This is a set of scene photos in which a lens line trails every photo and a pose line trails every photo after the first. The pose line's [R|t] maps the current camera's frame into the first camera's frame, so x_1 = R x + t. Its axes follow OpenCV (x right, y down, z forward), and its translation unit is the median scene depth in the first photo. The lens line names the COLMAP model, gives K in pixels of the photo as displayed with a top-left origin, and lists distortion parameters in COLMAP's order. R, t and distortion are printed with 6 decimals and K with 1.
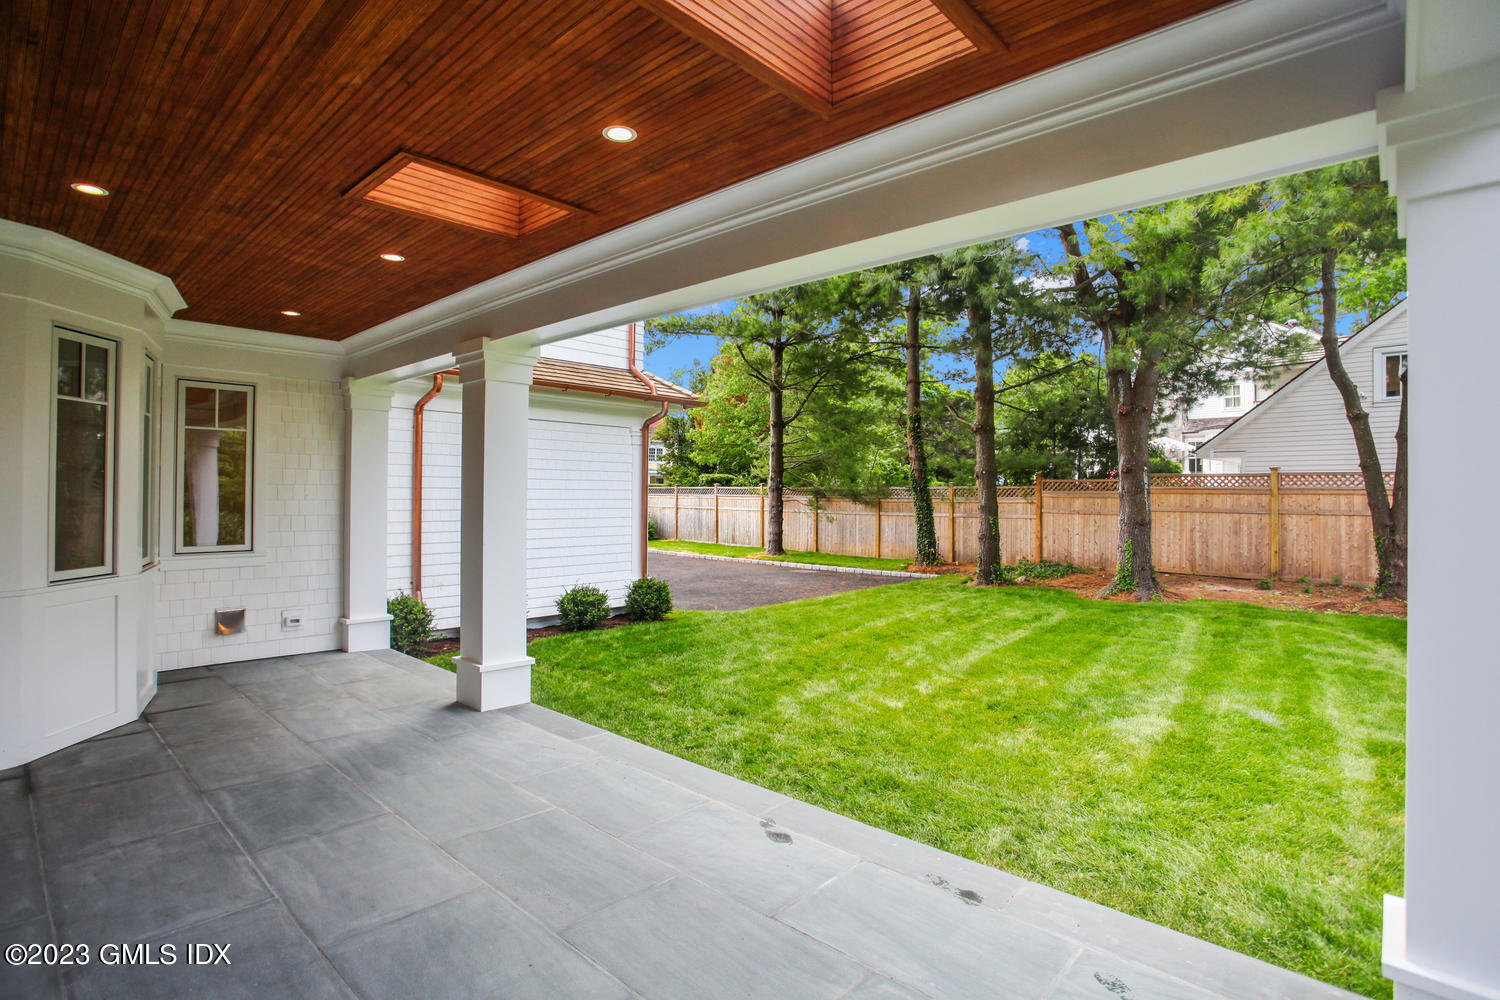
lens RADIAL K [[729.7, 0, 751.9], [0, 729.7, 492.9], [0, 0, 1]] dist [-0.011879, 0.003288]
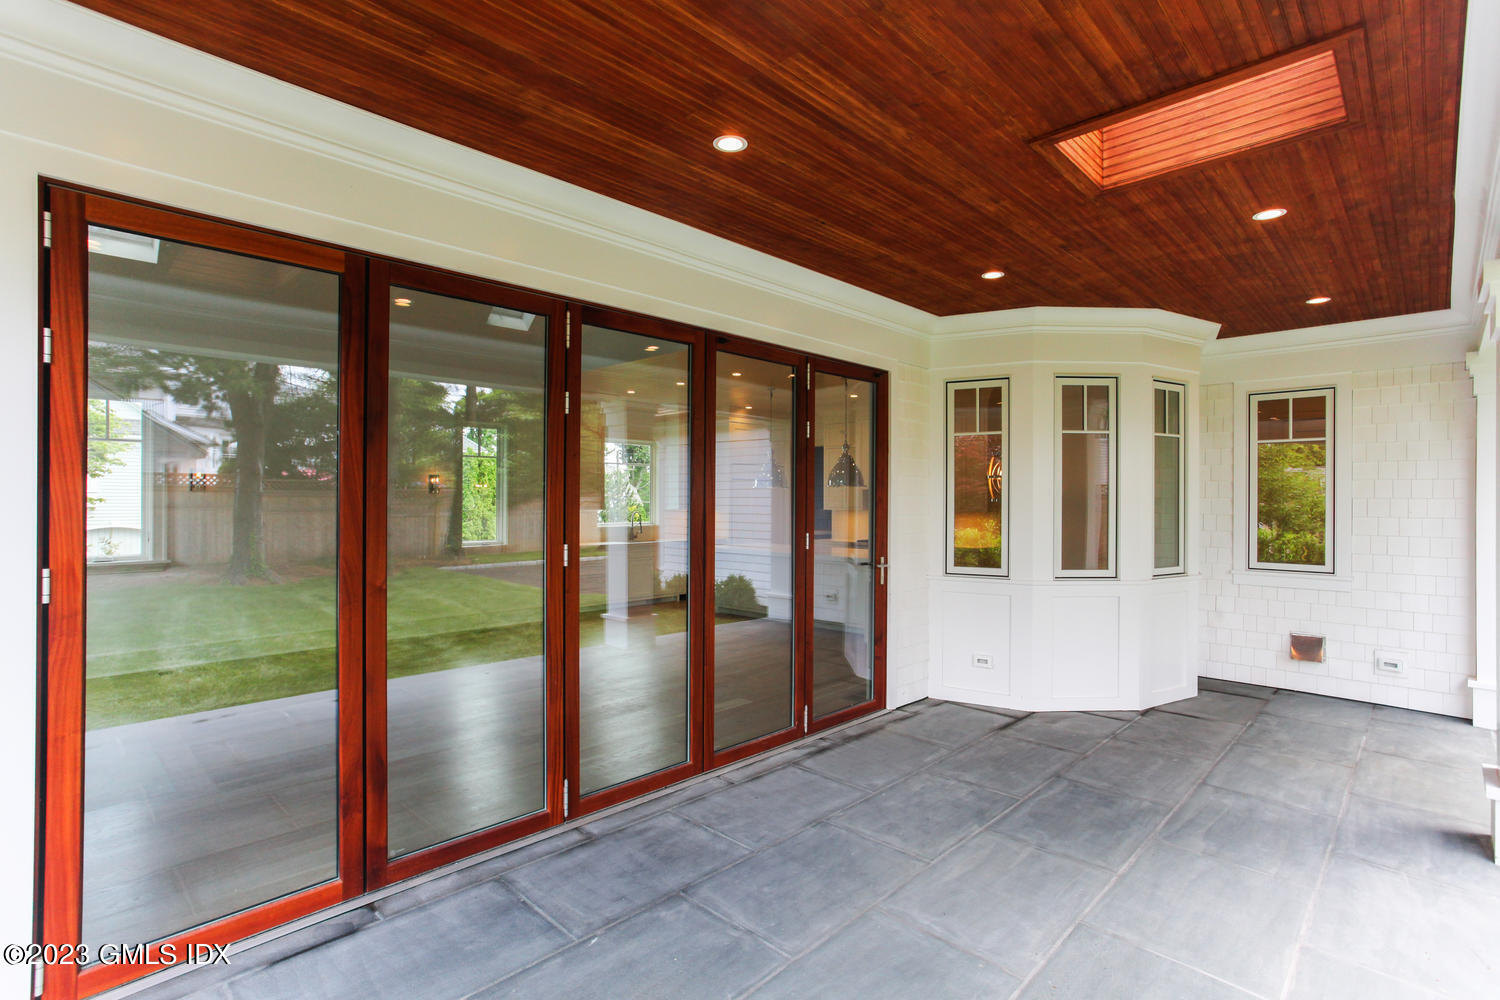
lens RADIAL K [[729.7, 0, 751.6], [0, 729.7, 499.6], [0, 0, 1]] dist [-0.011879, 0.003288]
pose [[-0.011947, -0.006755, -0.999906, 0.330106], [-0.003265, 0.999972, -0.006717, -0.004124], [0.999923, 0.003184, -0.011969, 0.478975]]
